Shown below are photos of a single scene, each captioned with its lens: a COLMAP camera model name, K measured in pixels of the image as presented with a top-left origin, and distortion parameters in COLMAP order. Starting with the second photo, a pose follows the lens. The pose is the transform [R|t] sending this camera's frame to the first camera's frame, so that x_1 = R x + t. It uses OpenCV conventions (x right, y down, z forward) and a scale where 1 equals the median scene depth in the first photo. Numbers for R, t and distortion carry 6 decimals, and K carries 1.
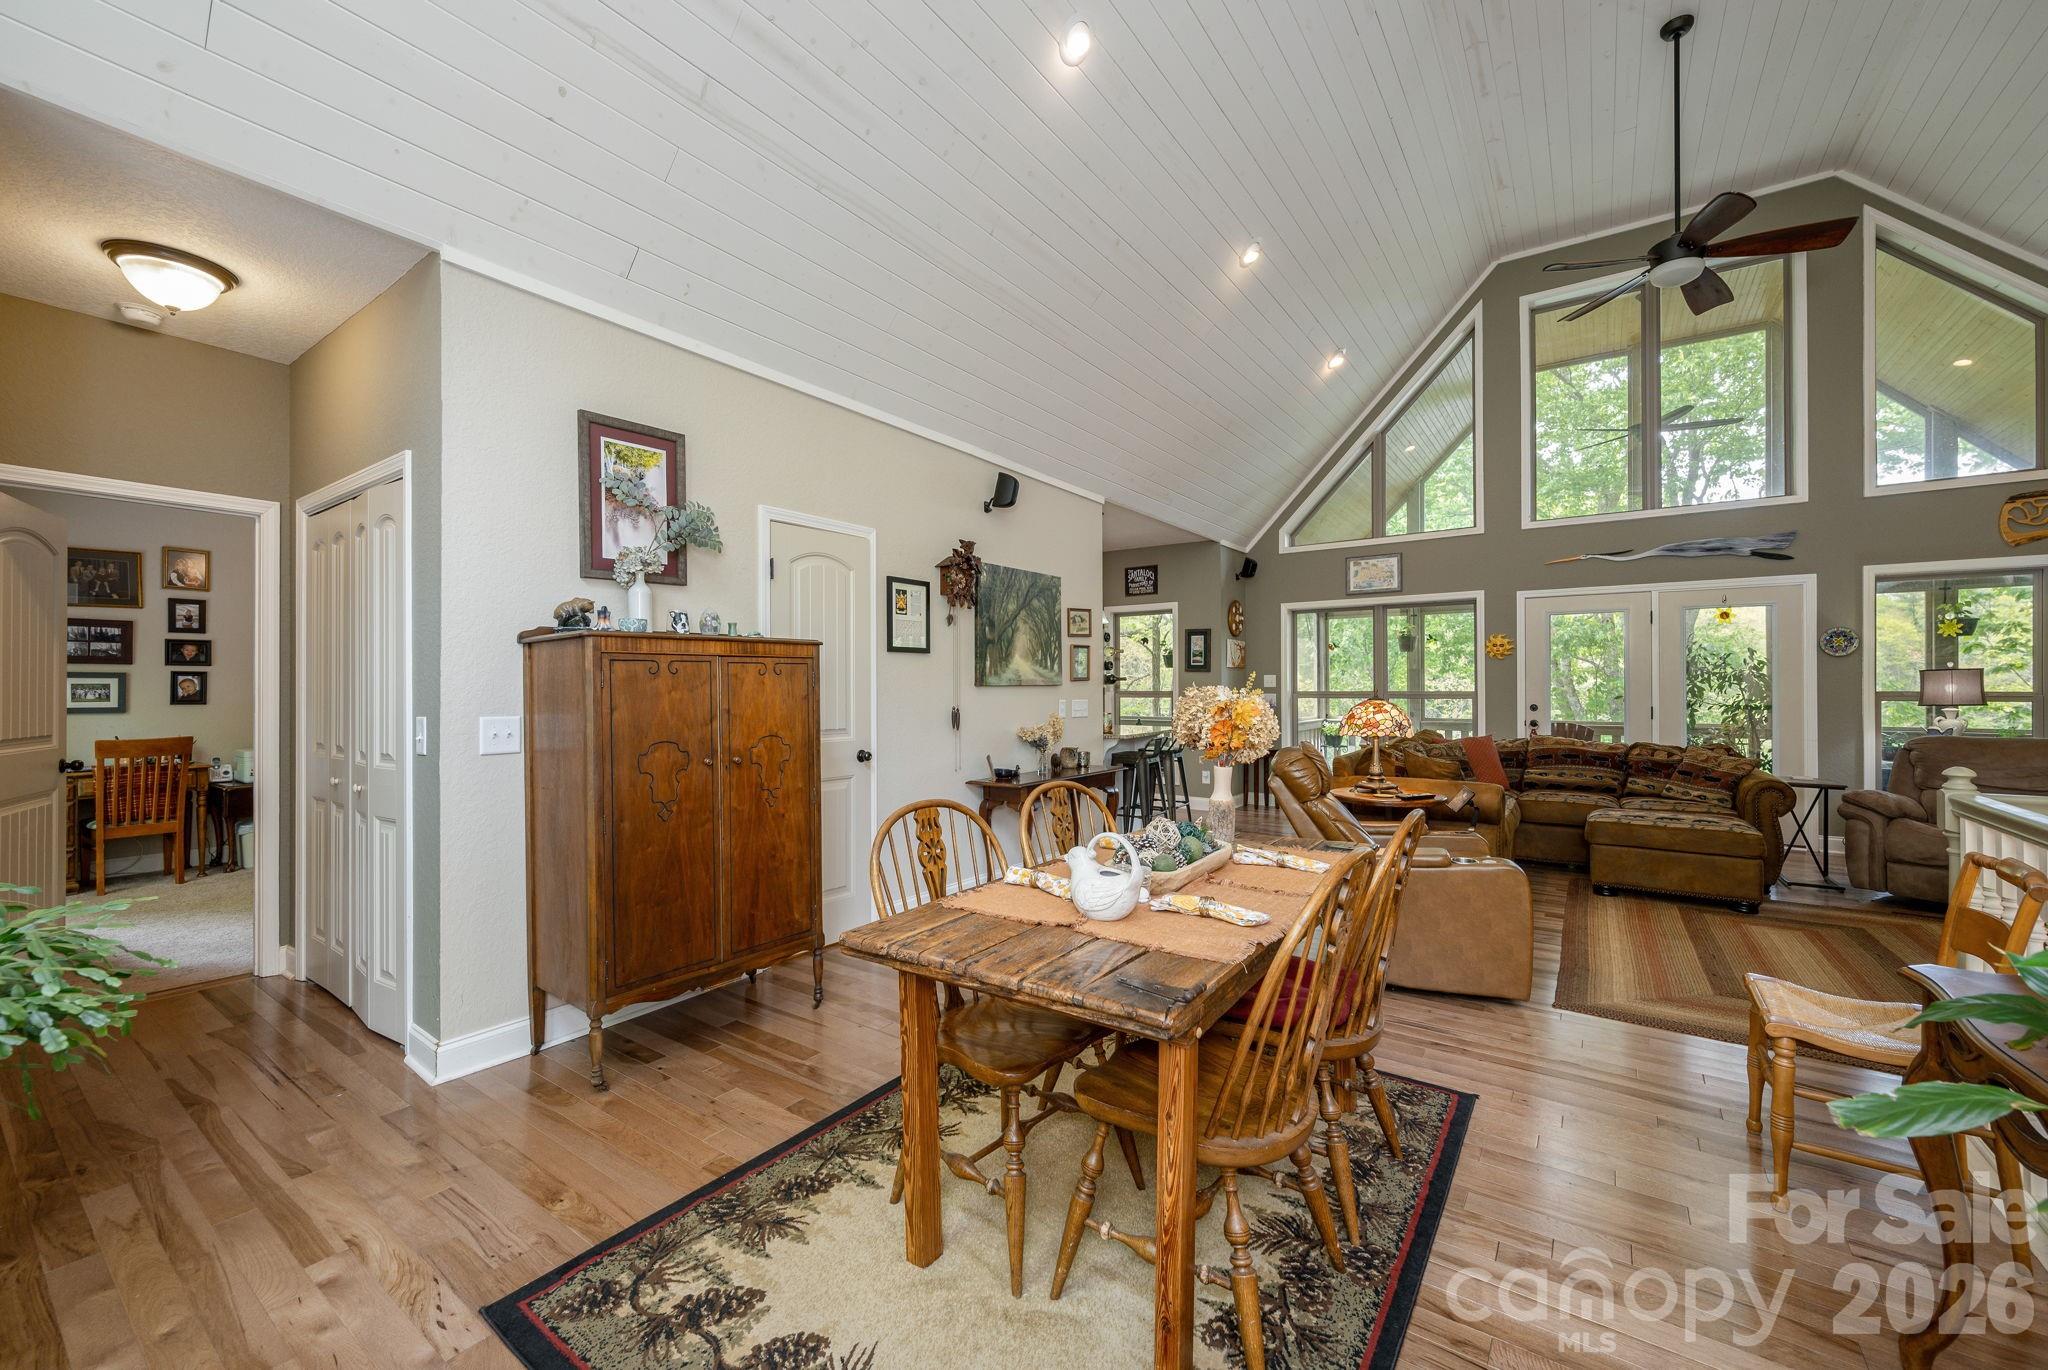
lens RADIAL K [[803.8, 0, 1034.4], [0, 803.8, 685.4], [0, 0, 1]] dist [0.000839, -0.000006]
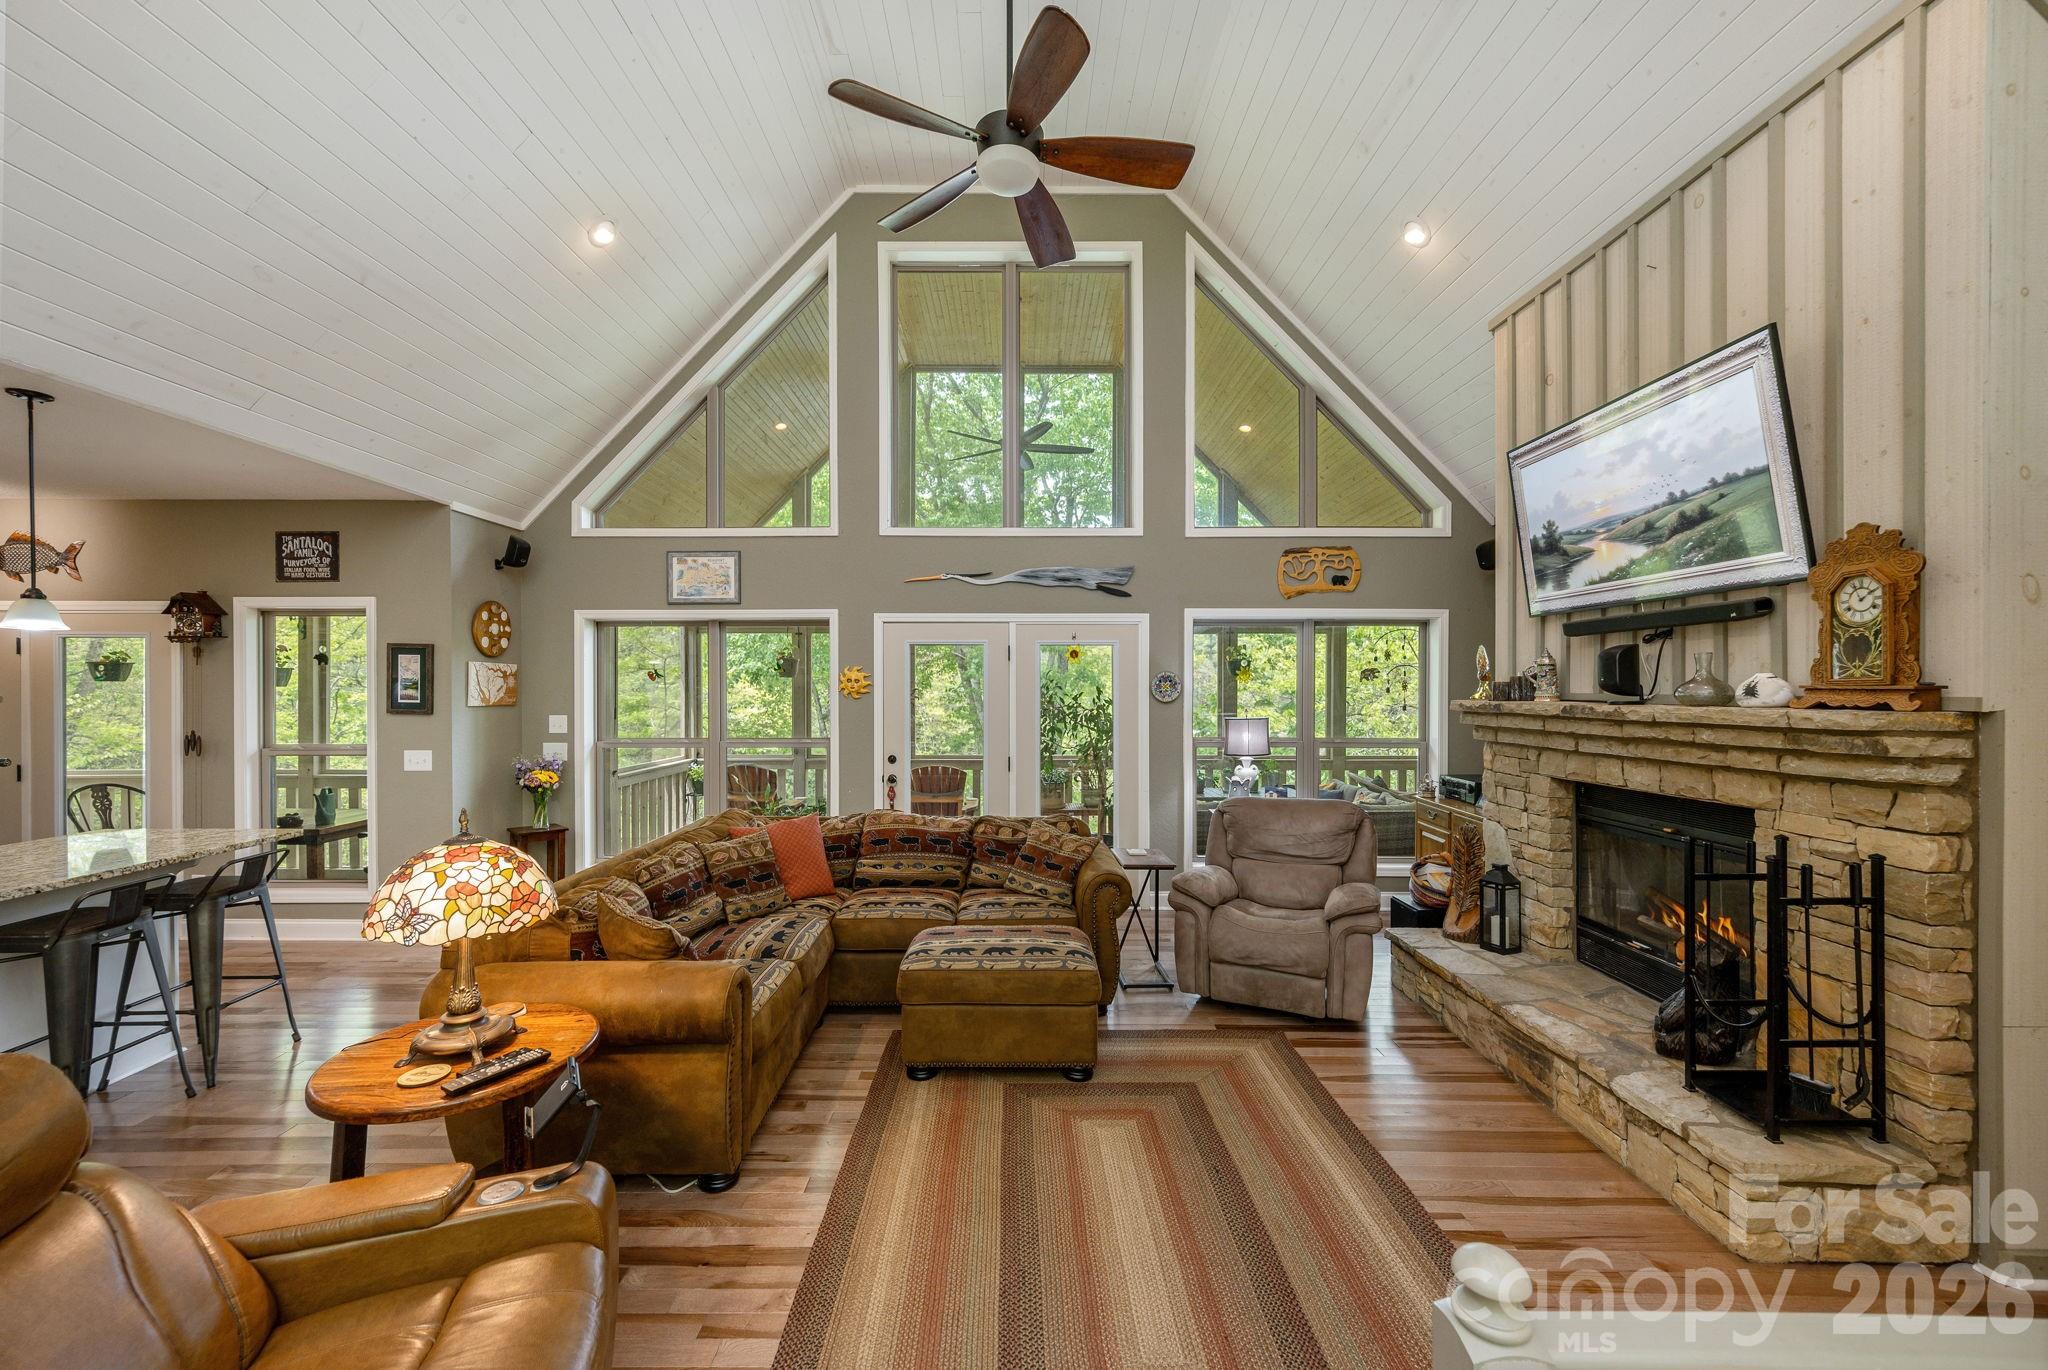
lens RADIAL K [[803.8, 0, 1017.4], [0, 803.8, 685.4], [0, 0, 1]] dist [0.000839, -0.000006]
pose [[0.818281, 0.007487, 0.574770, 0.341360], [-0.002504, 0.999952, -0.009460, -0.050538], [-0.574813, 0.006301, 0.818261, 0.355842]]
